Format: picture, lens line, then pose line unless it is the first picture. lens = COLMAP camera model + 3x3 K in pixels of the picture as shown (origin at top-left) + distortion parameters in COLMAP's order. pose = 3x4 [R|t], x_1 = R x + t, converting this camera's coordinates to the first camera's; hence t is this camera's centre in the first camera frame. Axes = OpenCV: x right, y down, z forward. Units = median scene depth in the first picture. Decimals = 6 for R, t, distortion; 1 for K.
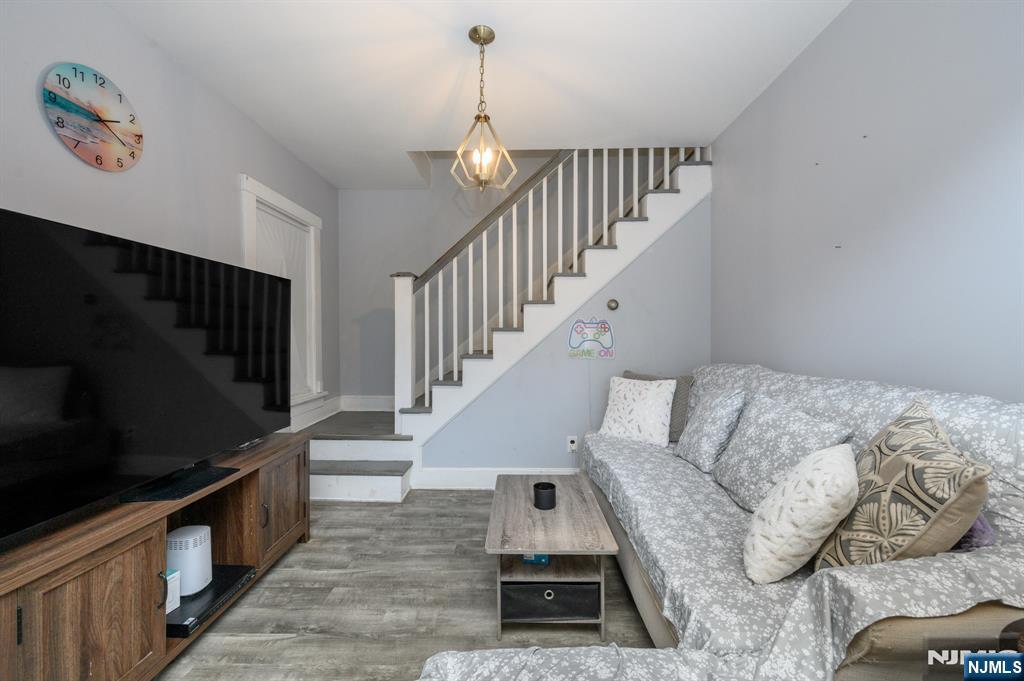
lens RADIAL K [[406.5, 0, 510.2], [0, 406.5, 338.6], [0, 0, 1]] dist [-0.000158, 0.000094]
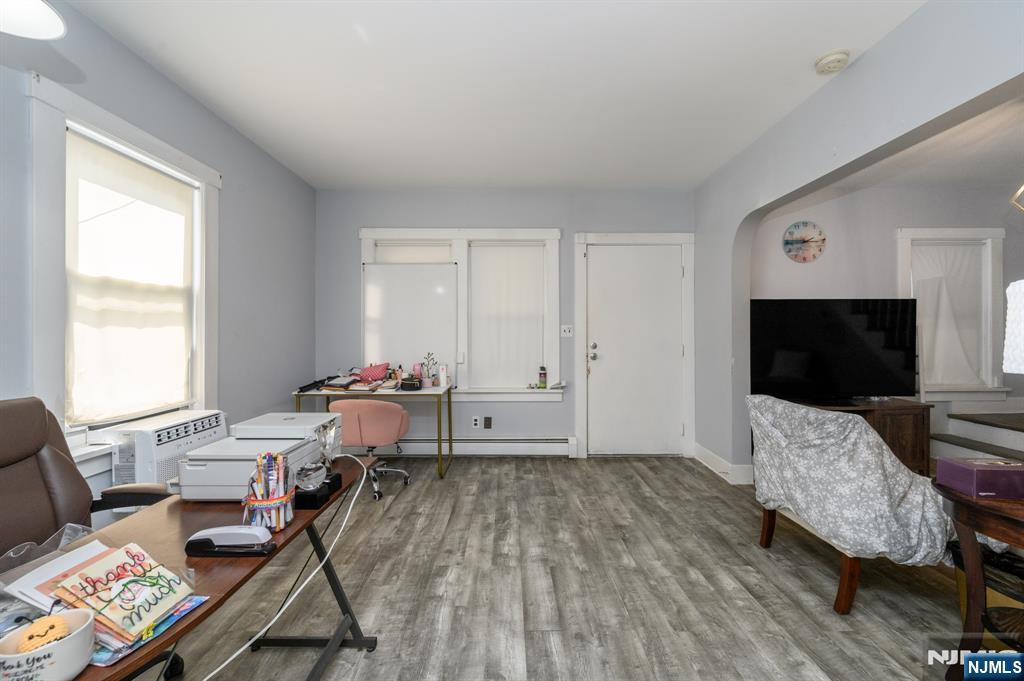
lens RADIAL K [[406.5, 0, 510.2], [0, 406.5, 338.6], [0, 0, 1]] dist [-0.000158, 0.000094]
pose [[0.012172, 0.011504, -0.999860, 0.721127], [-0.005456, 0.999920, 0.011439, -0.004576], [0.999911, 0.005316, 0.012234, -0.390866]]
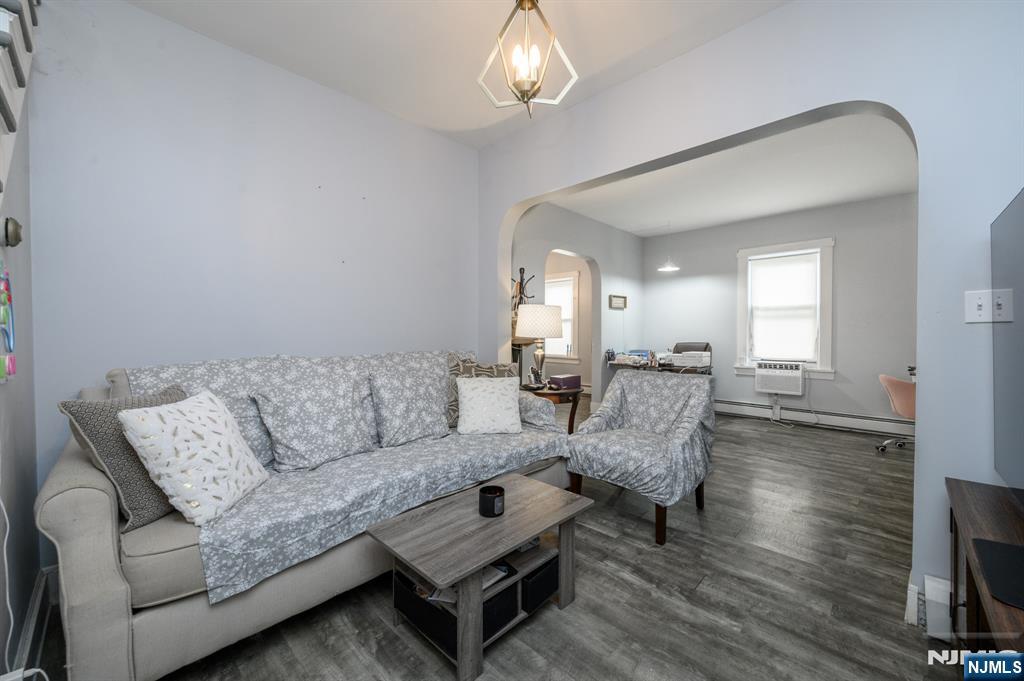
lens RADIAL K [[406.5, 0, 510.2], [0, 406.5, 338.6], [0, 0, 1]] dist [-0.000158, 0.000094]
pose [[-0.736654, -0.011454, 0.676172, -0.331907], [0.002900, 0.999794, 0.020095, 0.010292], [-0.676263, 0.016764, -0.736469, 1.041347]]
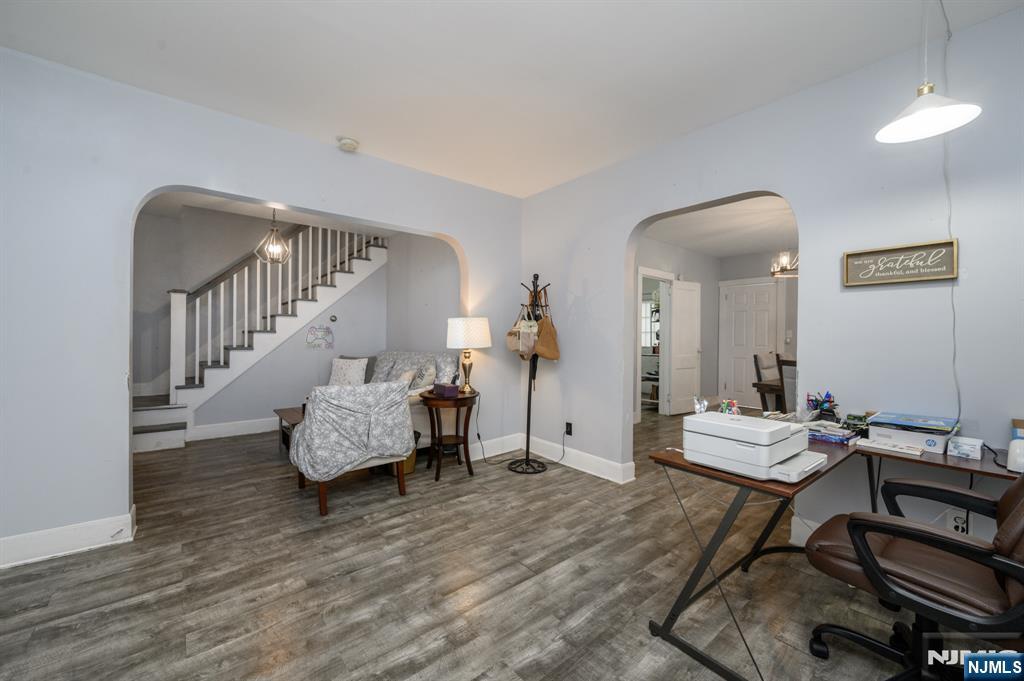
lens RADIAL K [[406.5, 0, 510.2], [0, 406.5, 338.6], [0, 0, 1]] dist [-0.000158, 0.000094]
pose [[0.757948, 0.004877, 0.652297, -0.322145], [-0.005802, 0.999983, -0.000735, 0.001522], [-0.652289, -0.003228, 0.757963, -0.856439]]
